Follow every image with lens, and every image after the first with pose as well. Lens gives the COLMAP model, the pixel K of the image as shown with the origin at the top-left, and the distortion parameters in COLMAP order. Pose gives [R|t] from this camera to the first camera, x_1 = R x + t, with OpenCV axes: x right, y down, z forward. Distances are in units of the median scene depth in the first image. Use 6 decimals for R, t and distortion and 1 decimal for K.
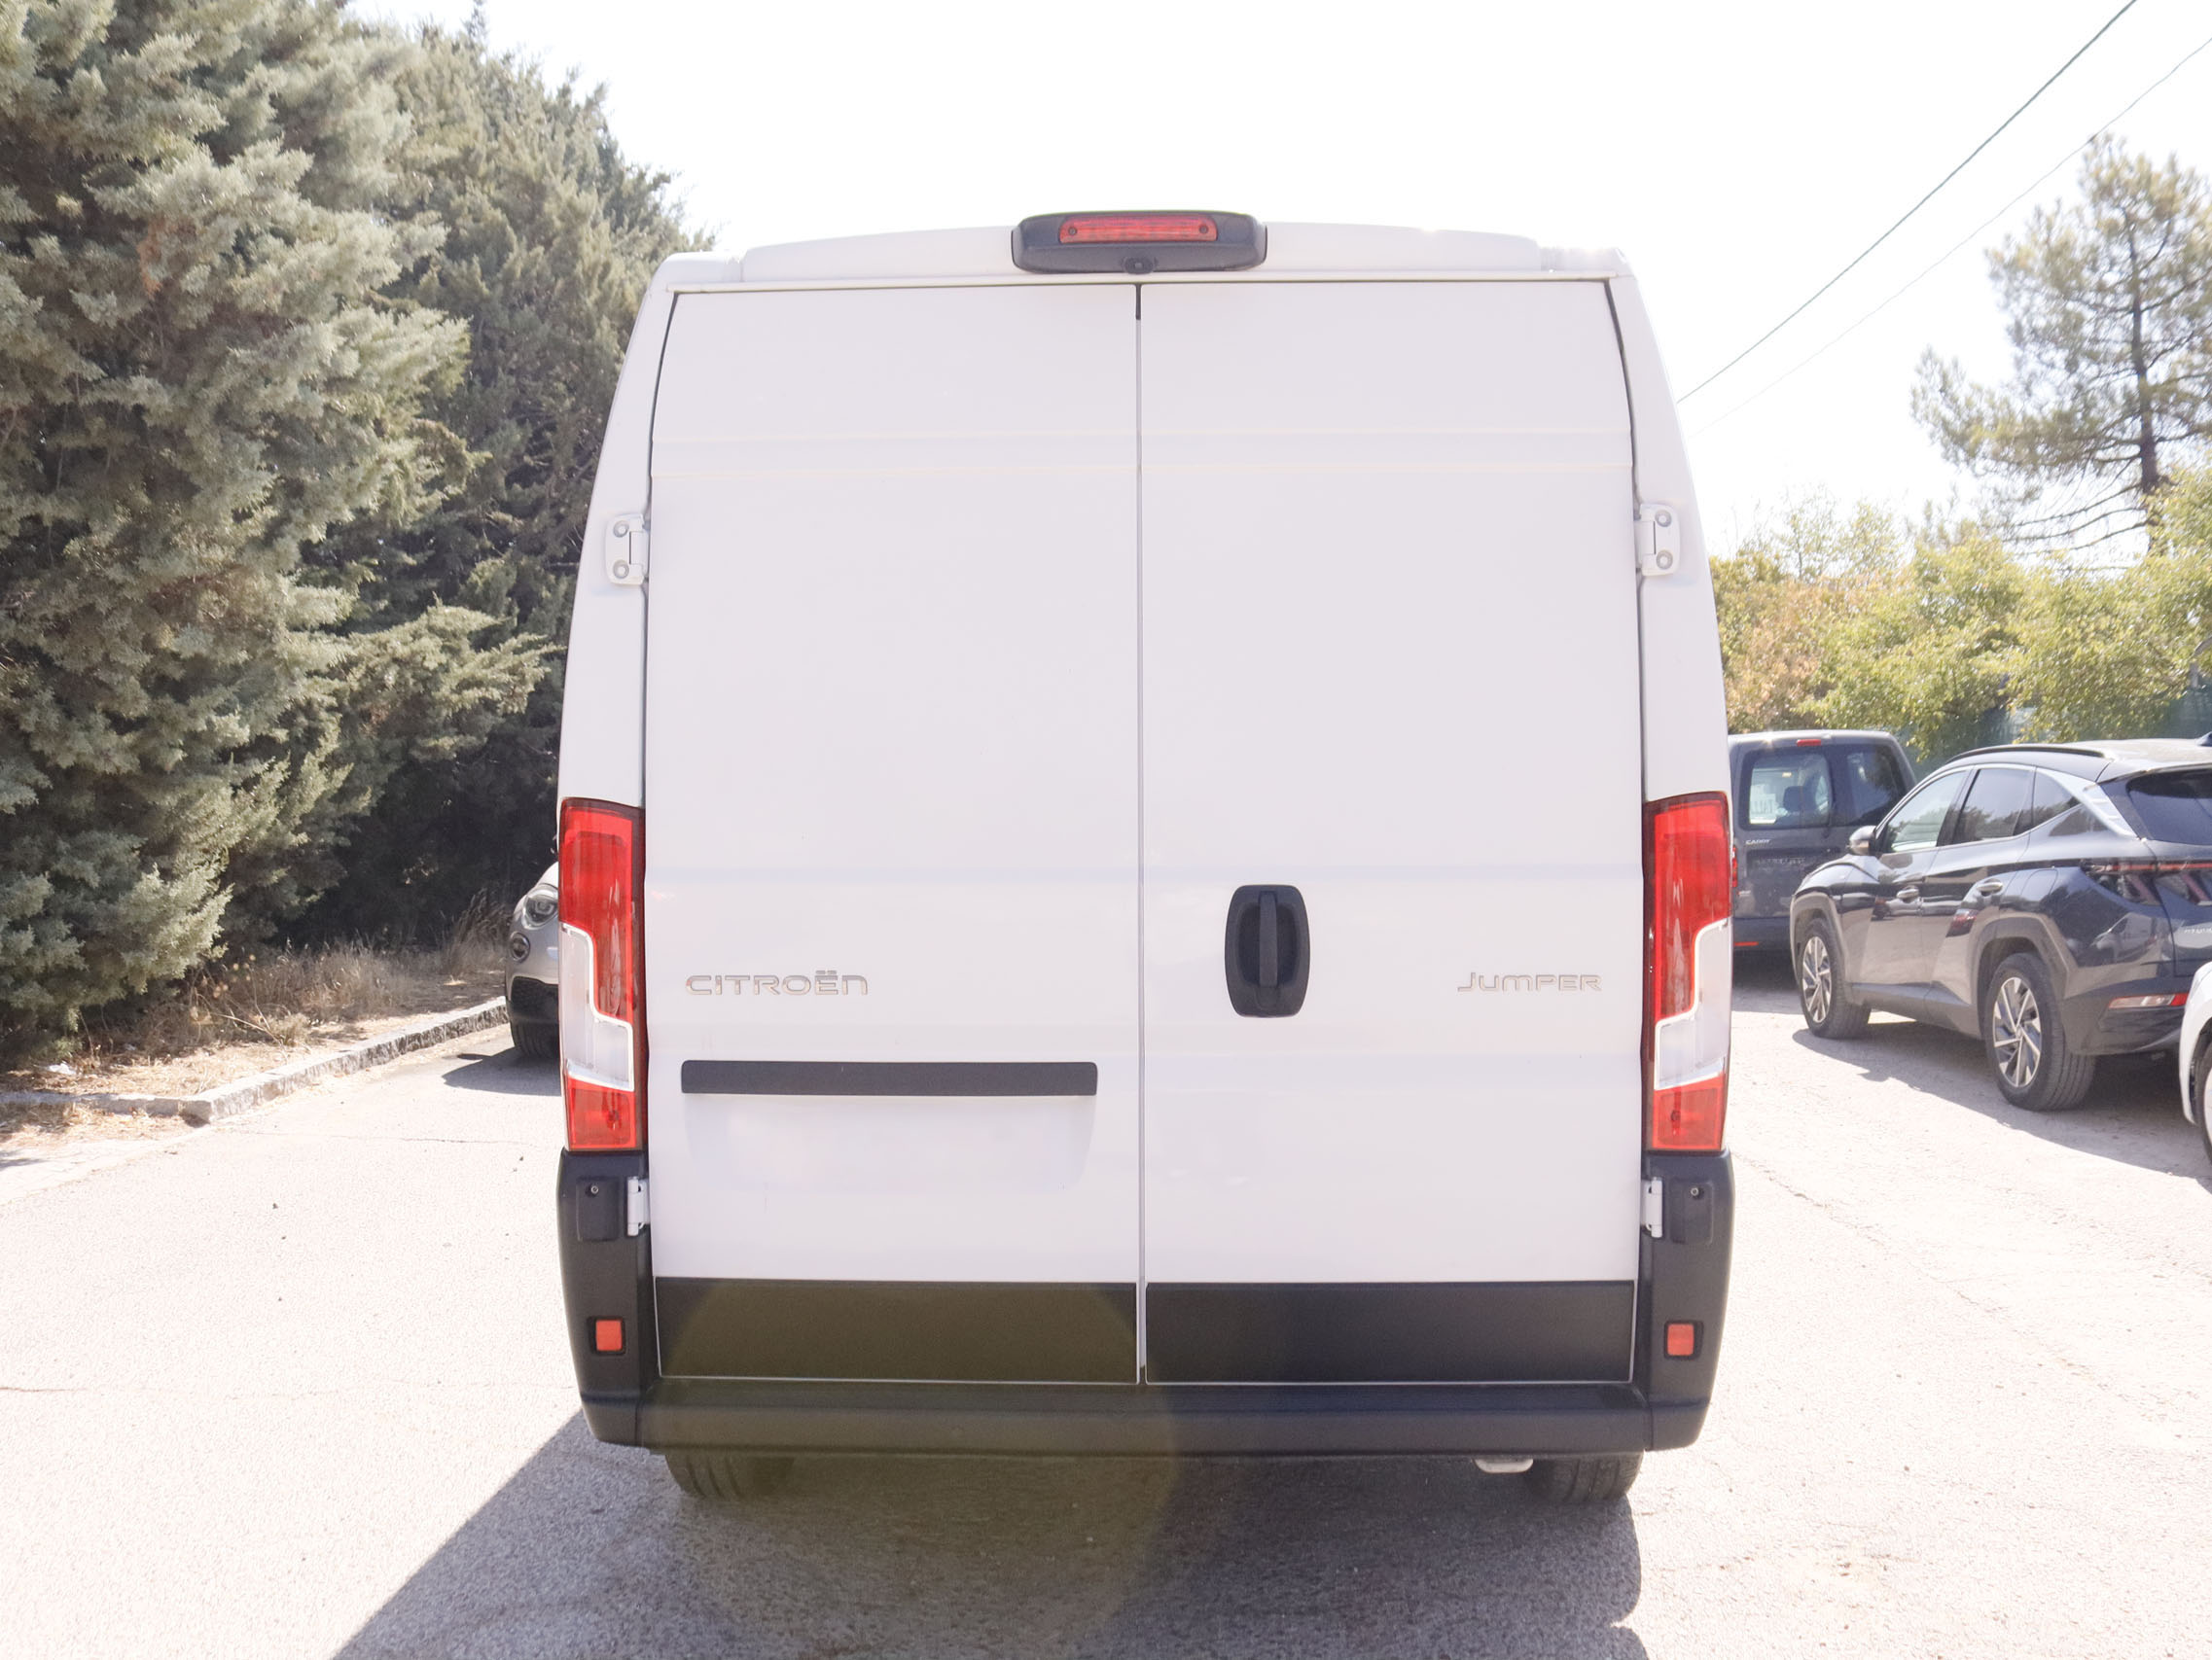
lens RADIAL K [[2020.5, 0, 1096.1], [0, 2020.5, 830.5], [0, 0, 1]] dist [-0.153581, 0.105087]
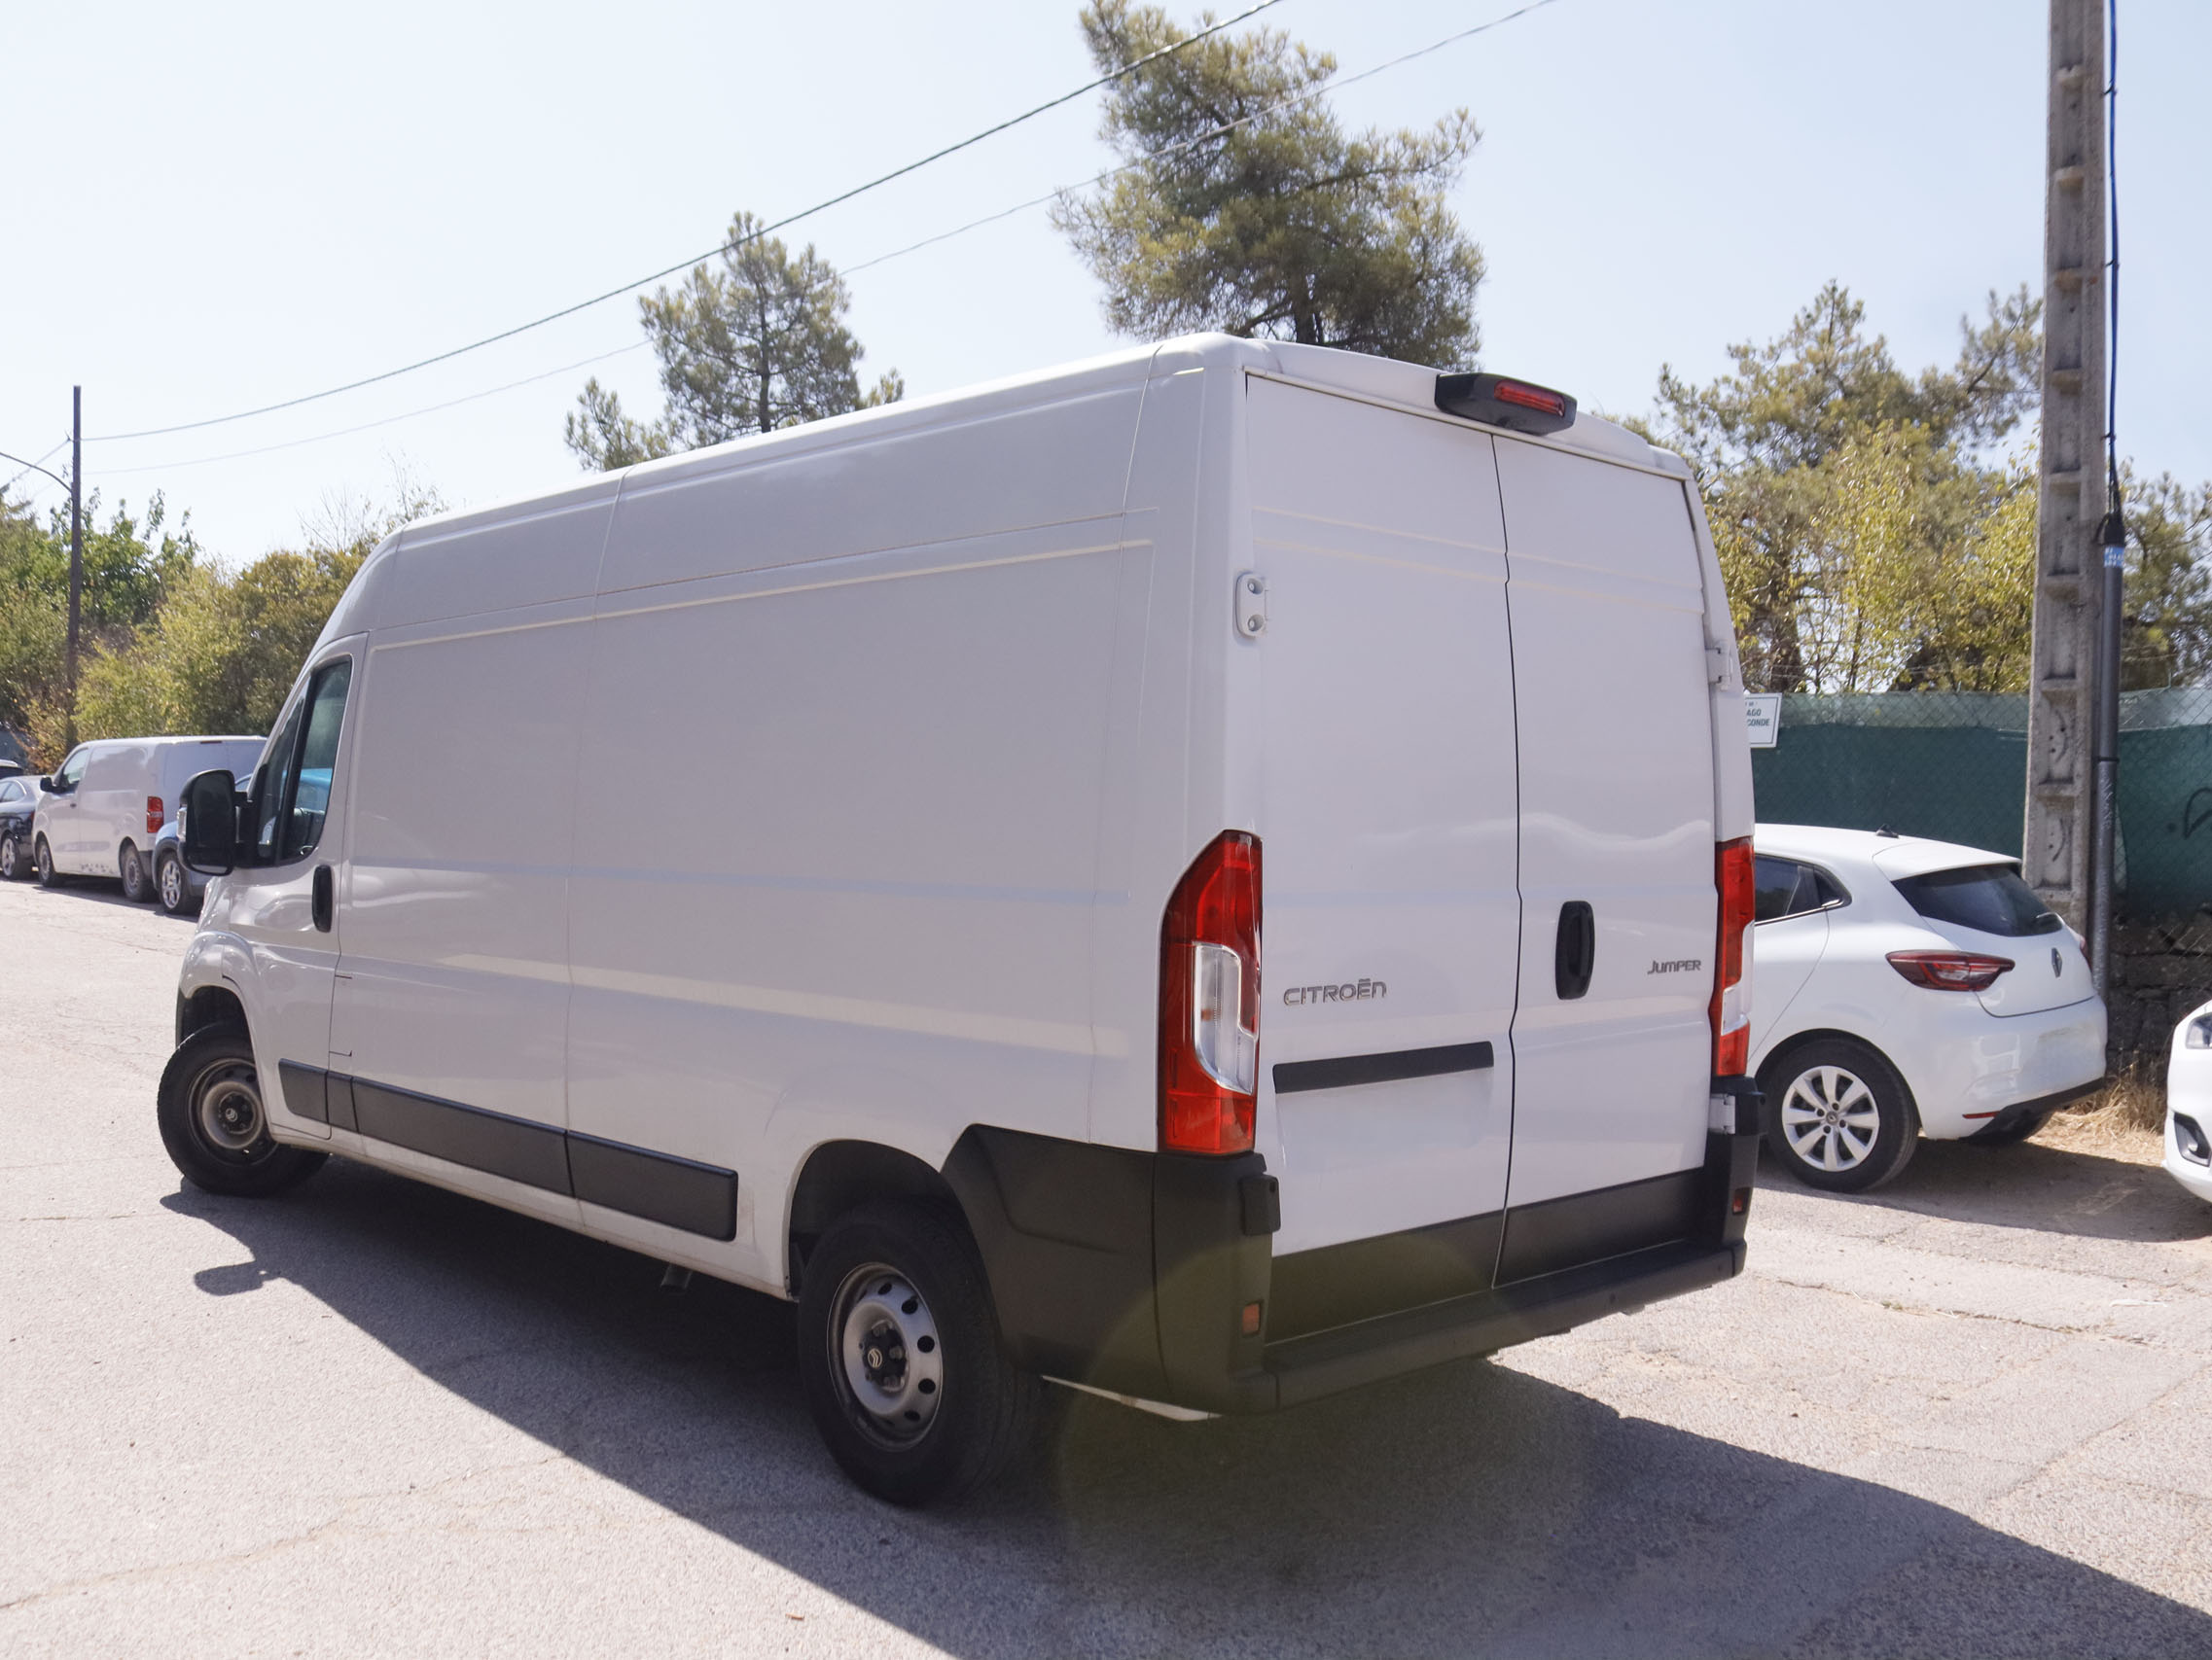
lens RADIAL K [[2020.5, 0, 1096.1], [0, 2020.5, 830.5], [0, 0, 1]] dist [-0.153581, 0.105087]
pose [[0.708567, 0.011858, 0.705544, -1.061904], [-0.013771, 0.999901, -0.002975, -0.011708], [-0.705509, -0.007608, 0.708660, 0.269372]]
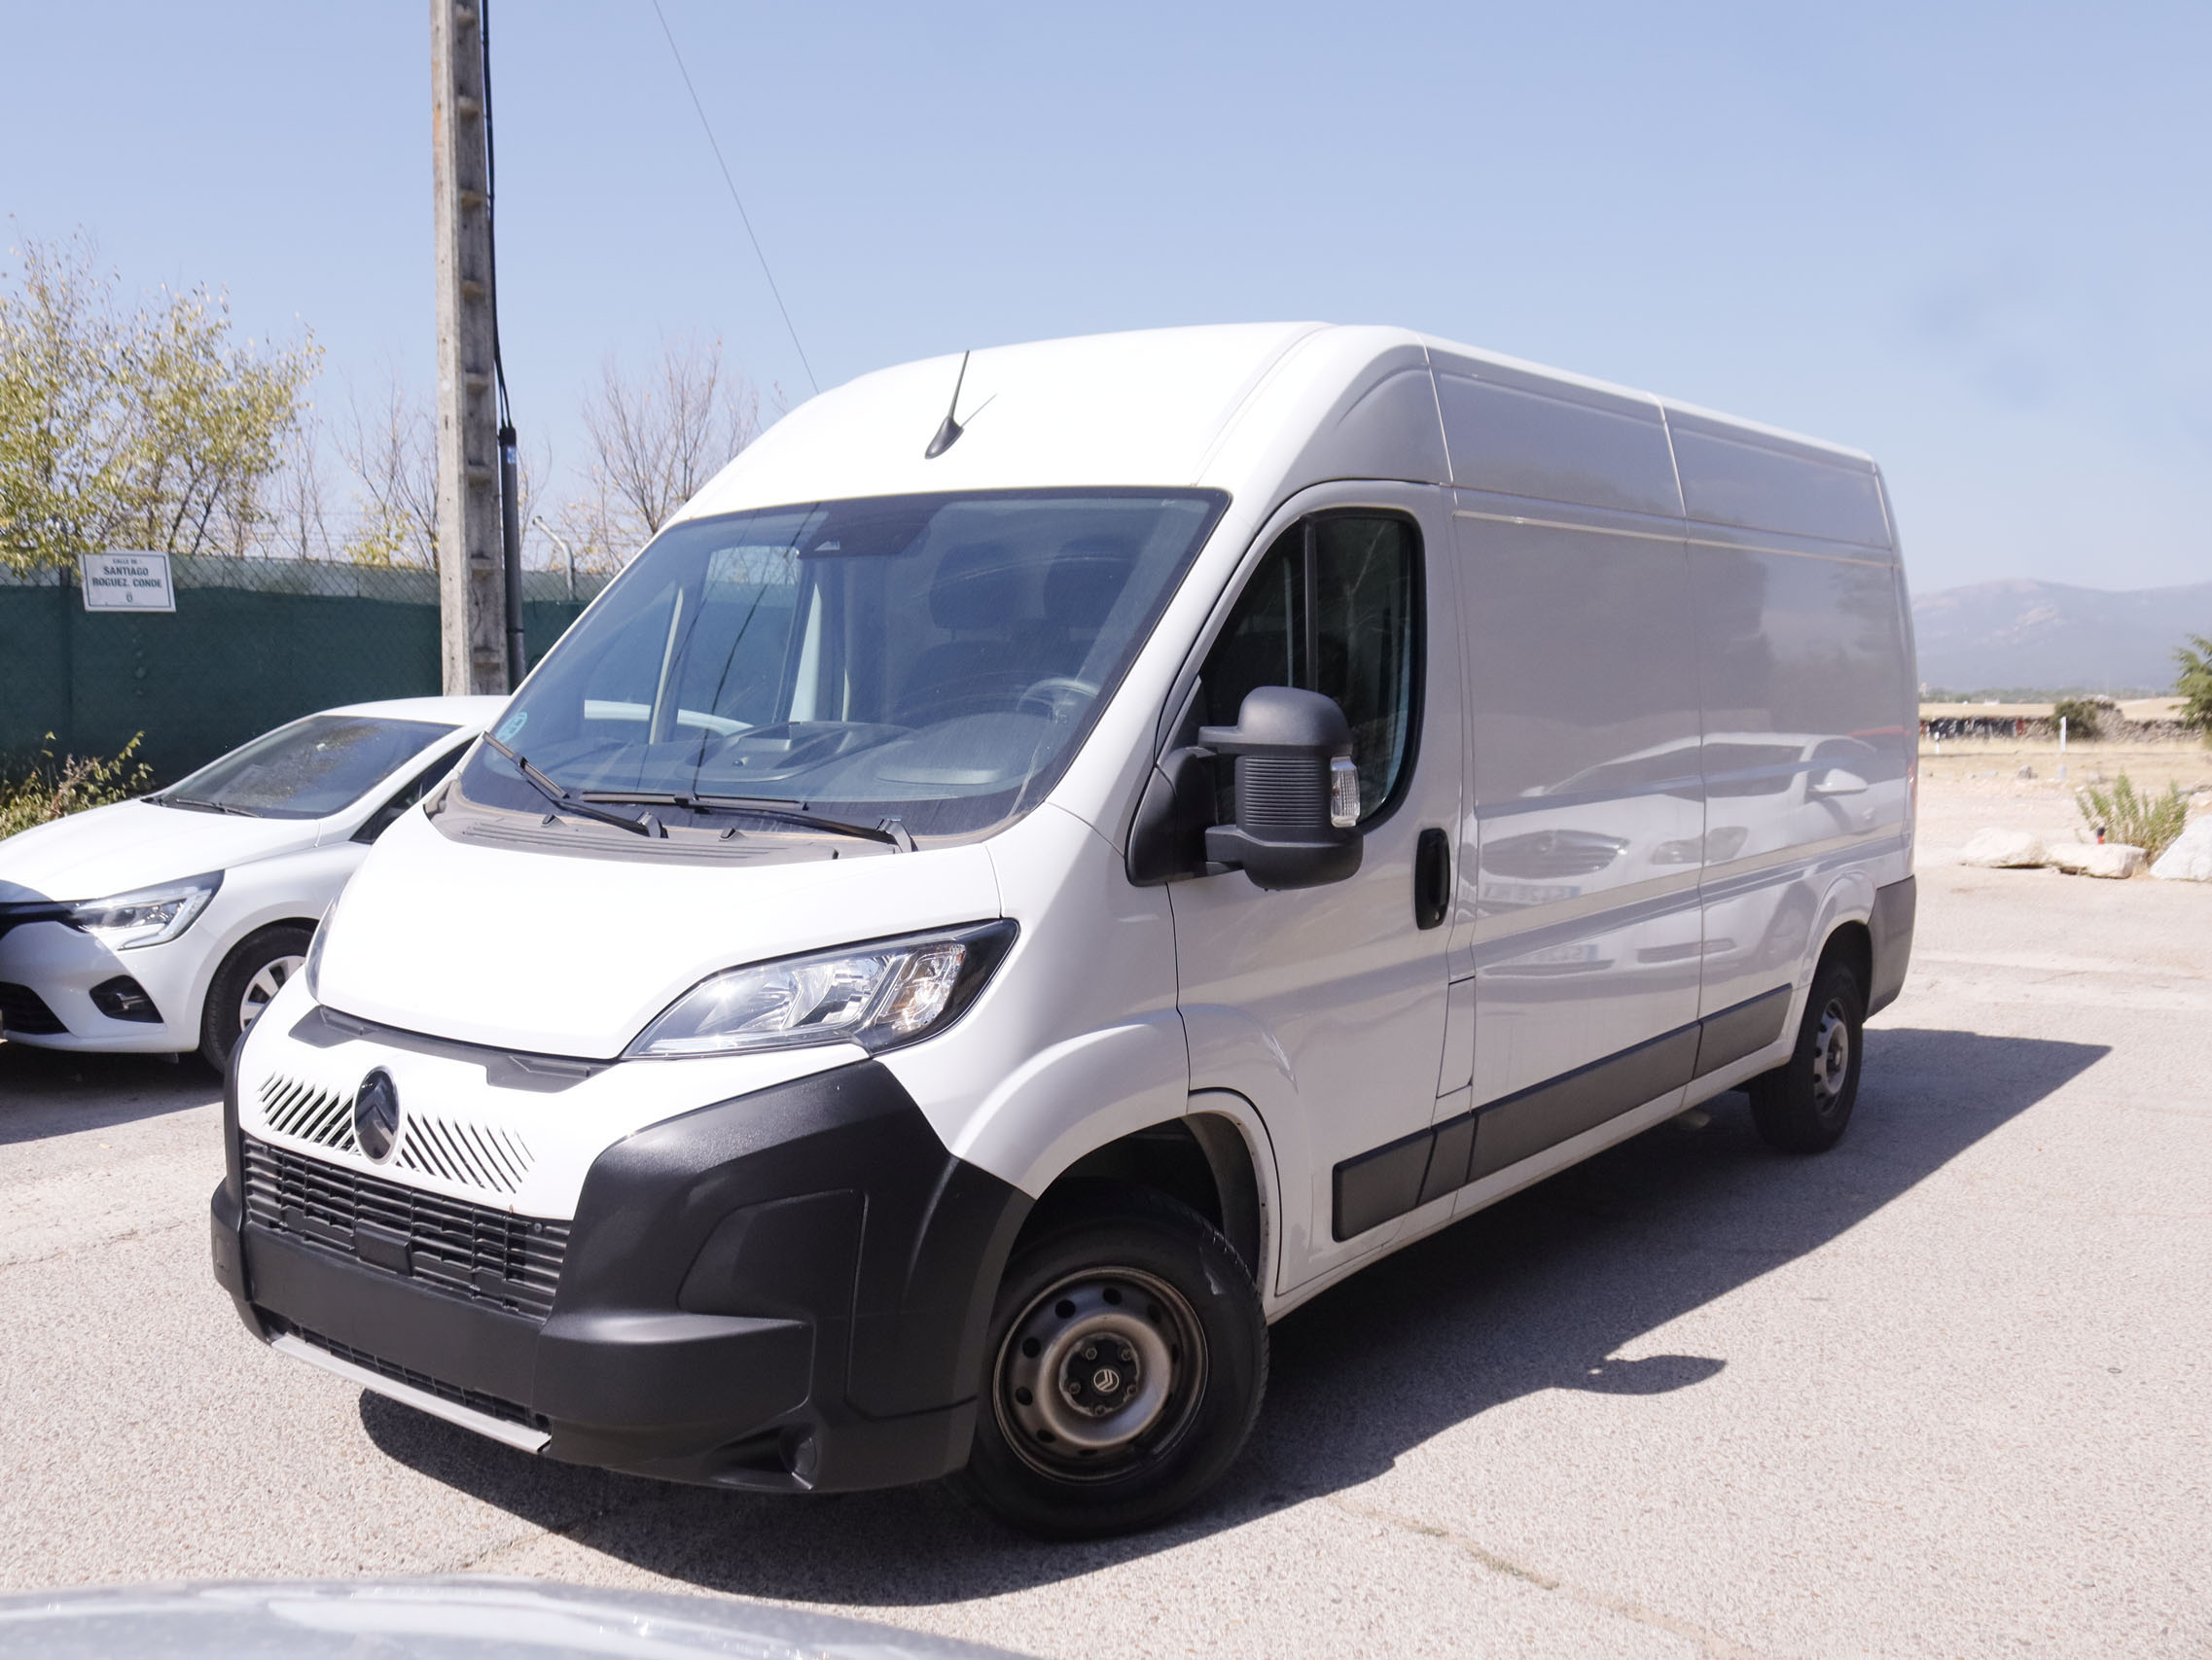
lens RADIAL K [[2020.5, 0, 1096.1], [0, 2020.5, 830.5], [0, 0, 1]] dist [-0.153581, 0.105087]
pose [[-0.801687, -0.044789, 0.596063, -0.963333], [0.007625, 0.996341, 0.085122, -0.045120], [-0.597695, 0.072786, -0.798413, 1.655798]]
